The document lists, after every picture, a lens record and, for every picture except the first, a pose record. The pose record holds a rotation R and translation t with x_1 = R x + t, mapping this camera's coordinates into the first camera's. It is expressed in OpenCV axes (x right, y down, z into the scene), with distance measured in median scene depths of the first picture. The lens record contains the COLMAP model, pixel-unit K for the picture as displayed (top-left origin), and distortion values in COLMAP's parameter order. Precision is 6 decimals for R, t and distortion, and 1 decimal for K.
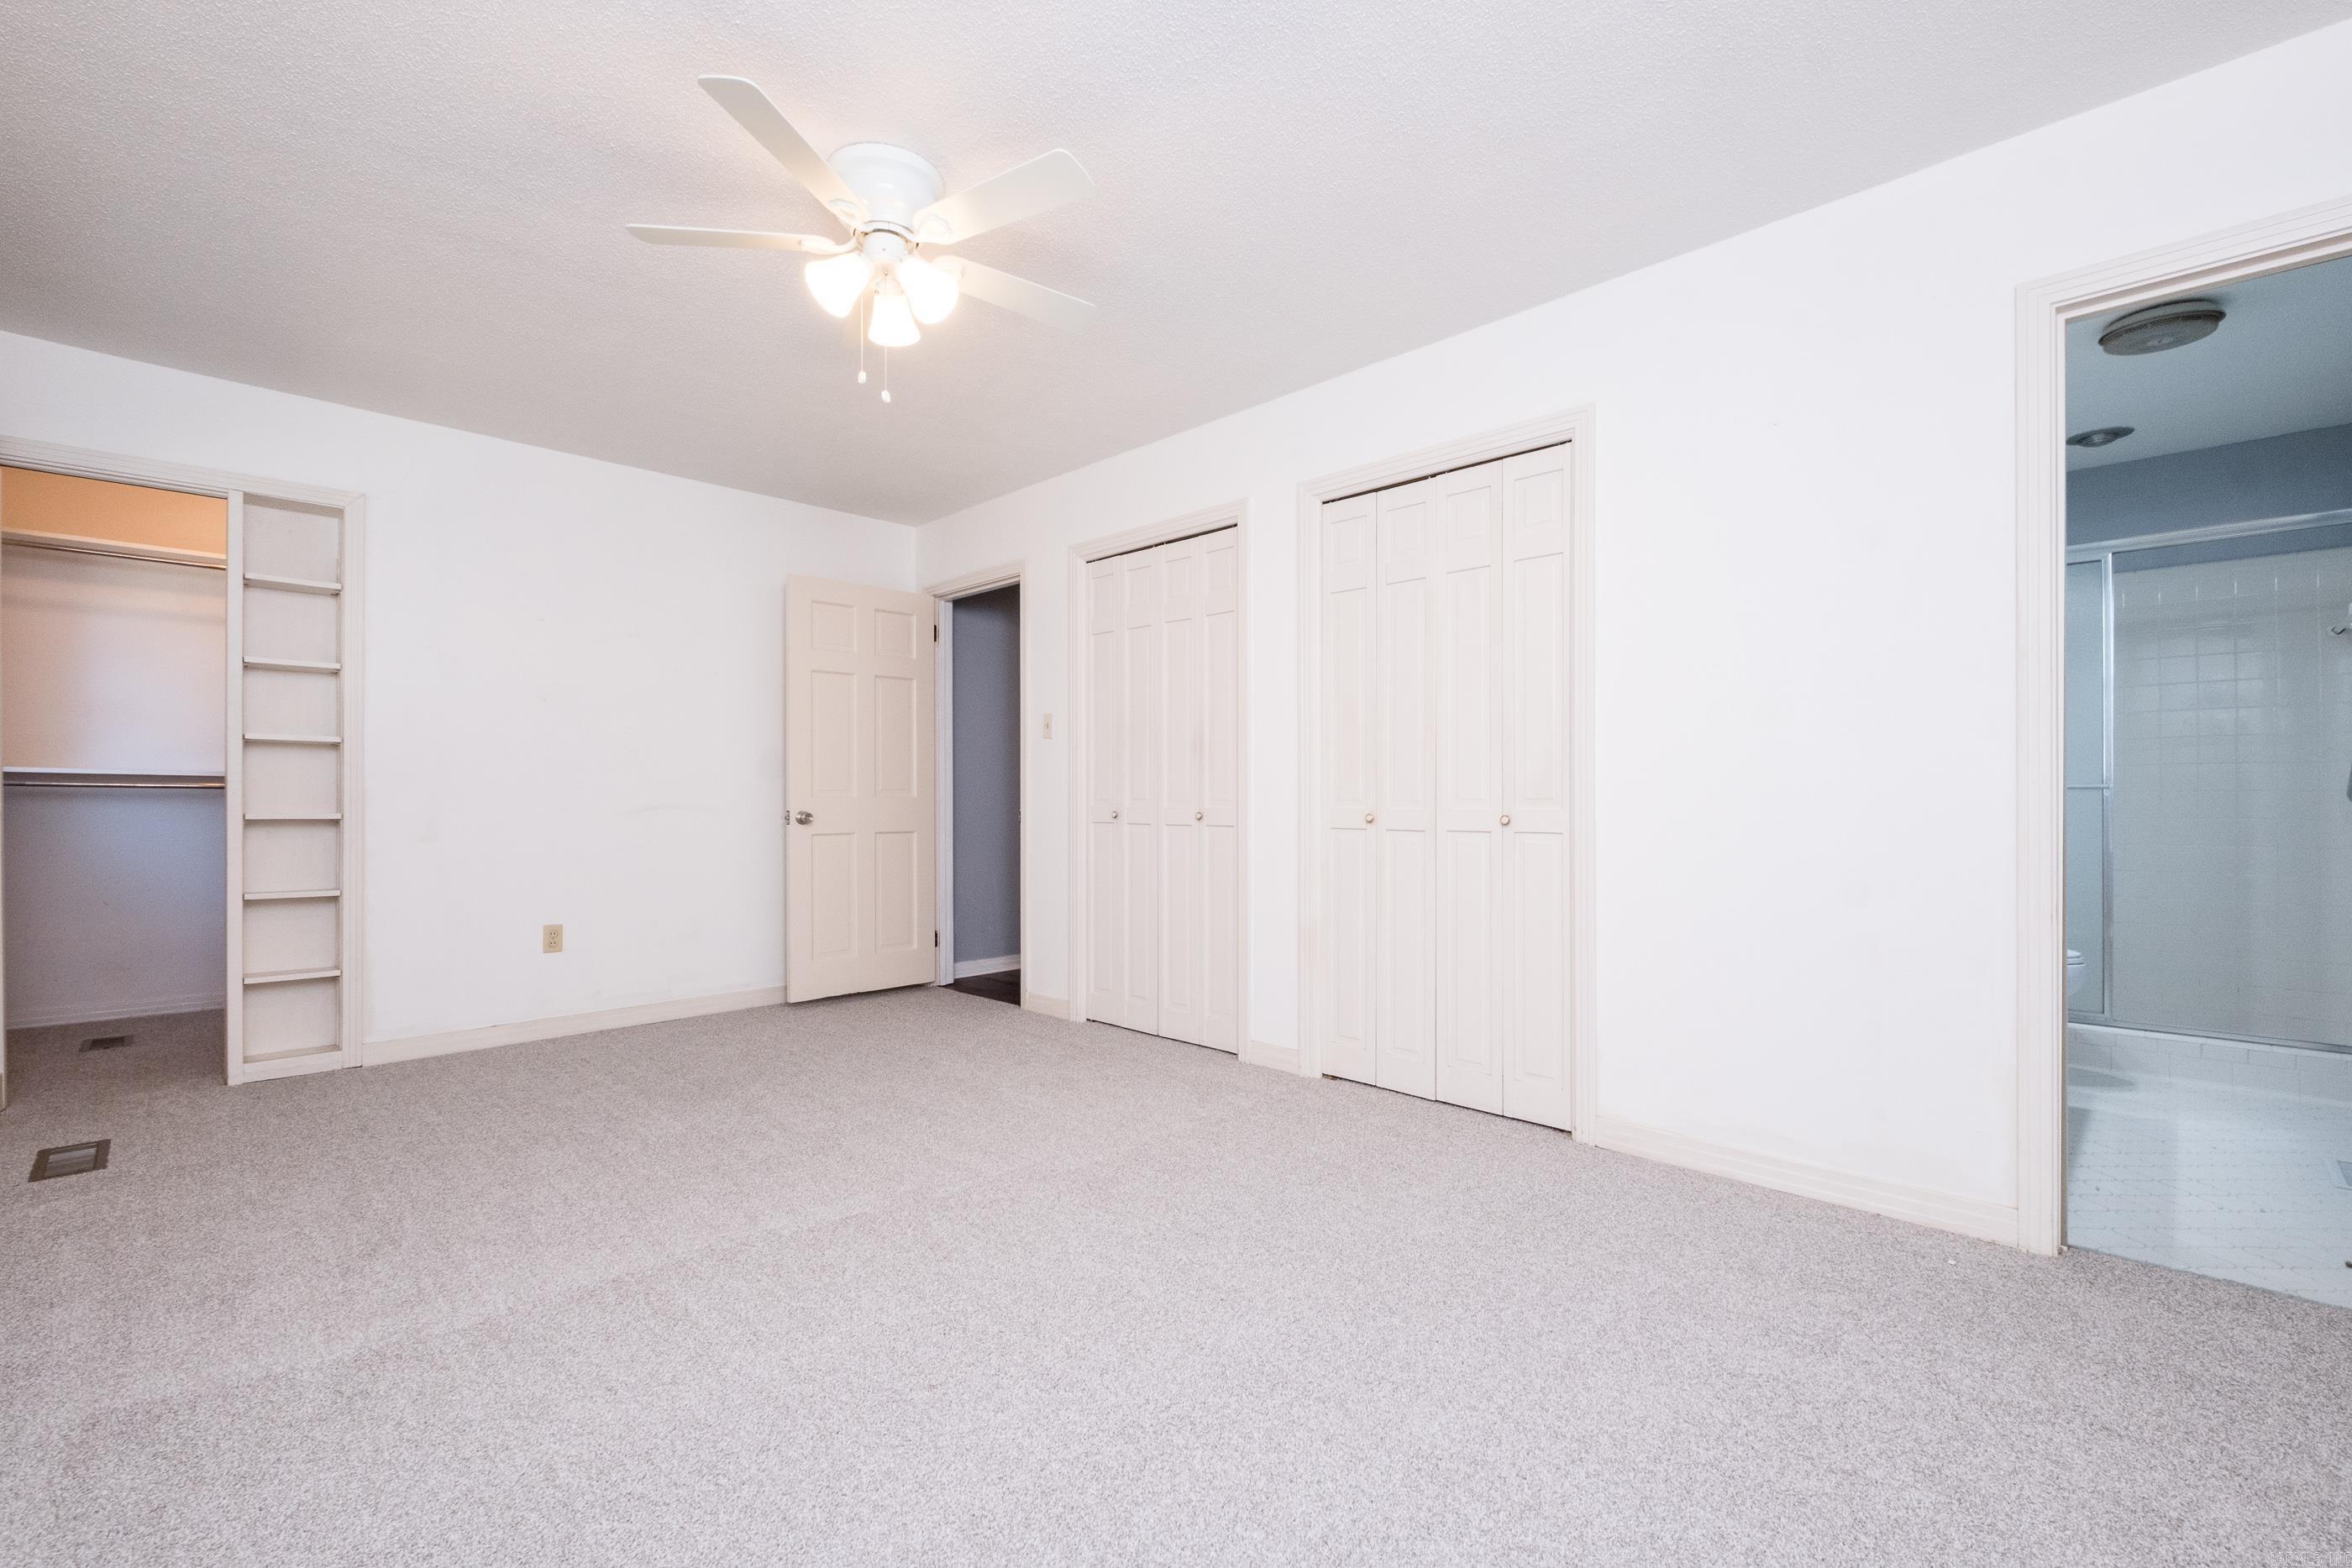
lens RADIAL K [[1011.1, 0, 1176.0], [0, 1011.1, 784.0], [0, 0, 1]] dist [0.009330, -0.000079]
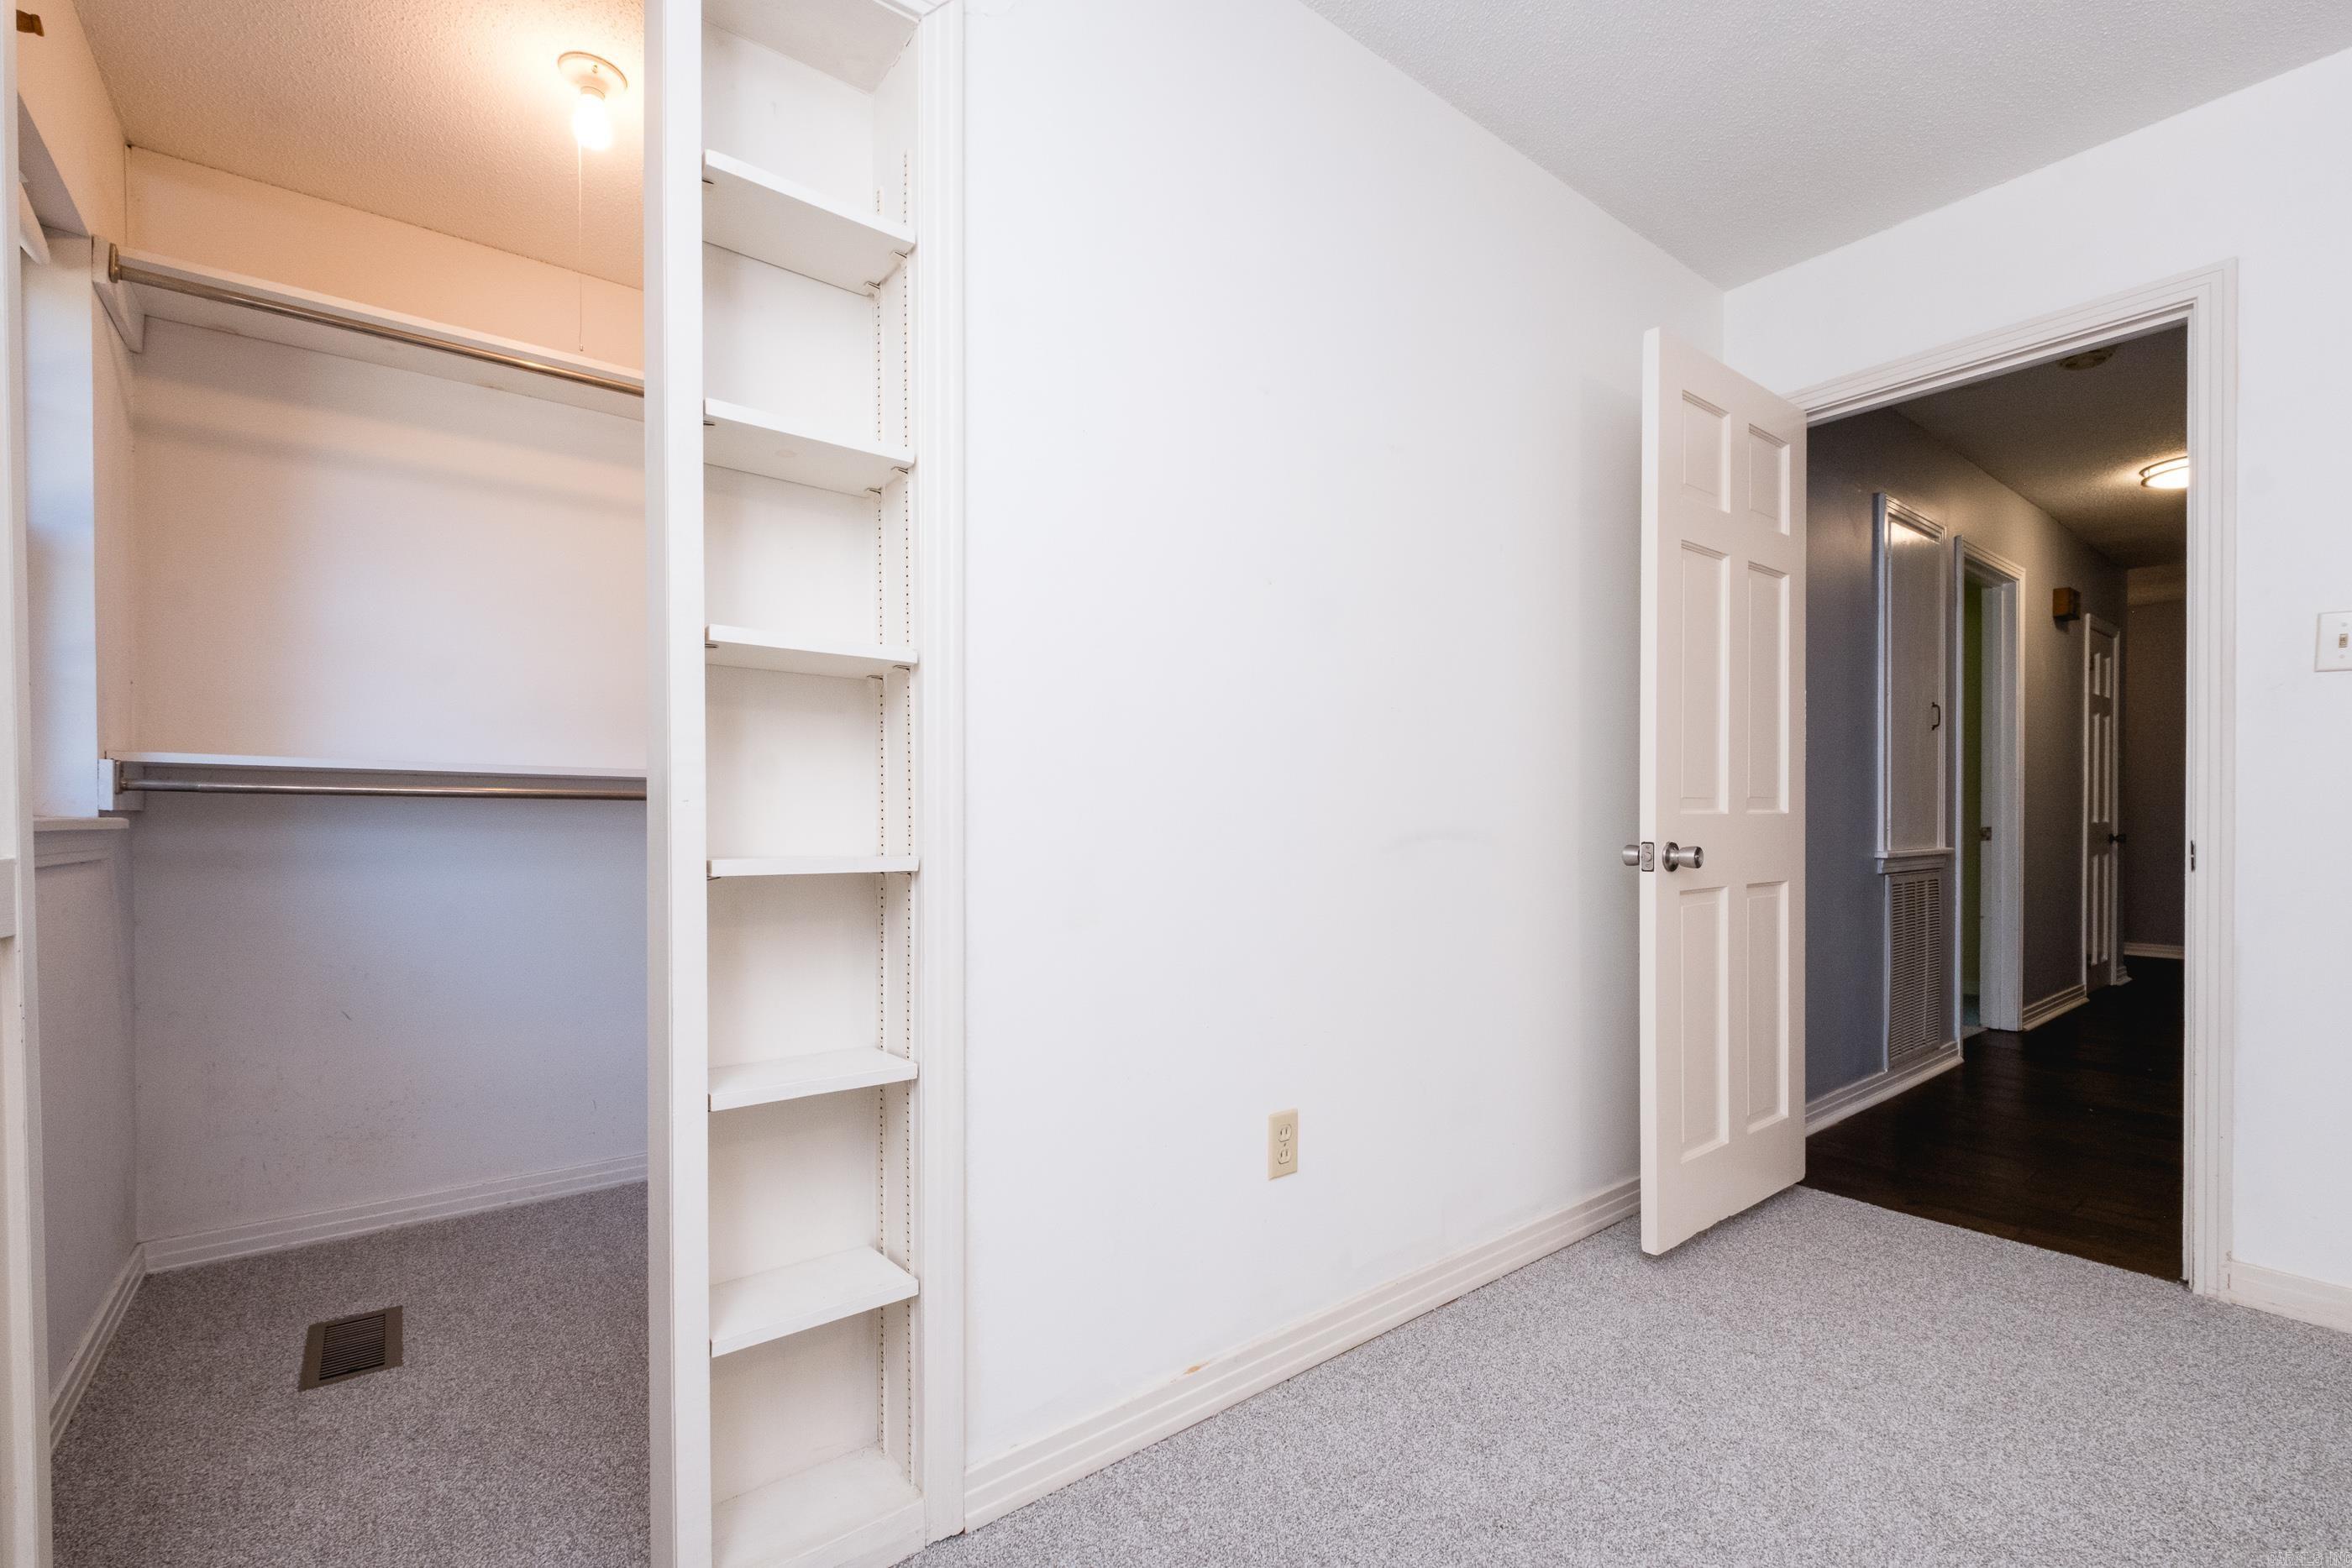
lens RADIAL K [[1011.1, 0, 1176.0], [0, 1011.1, 784.0], [0, 0, 1]] dist [0.009330, -0.000079]
pose [[0.994148, -0.002618, -0.107992, -0.614878], [0.003405, 0.999969, 0.007105, -0.005148], [0.107970, -0.007431, 0.994126, 0.569785]]
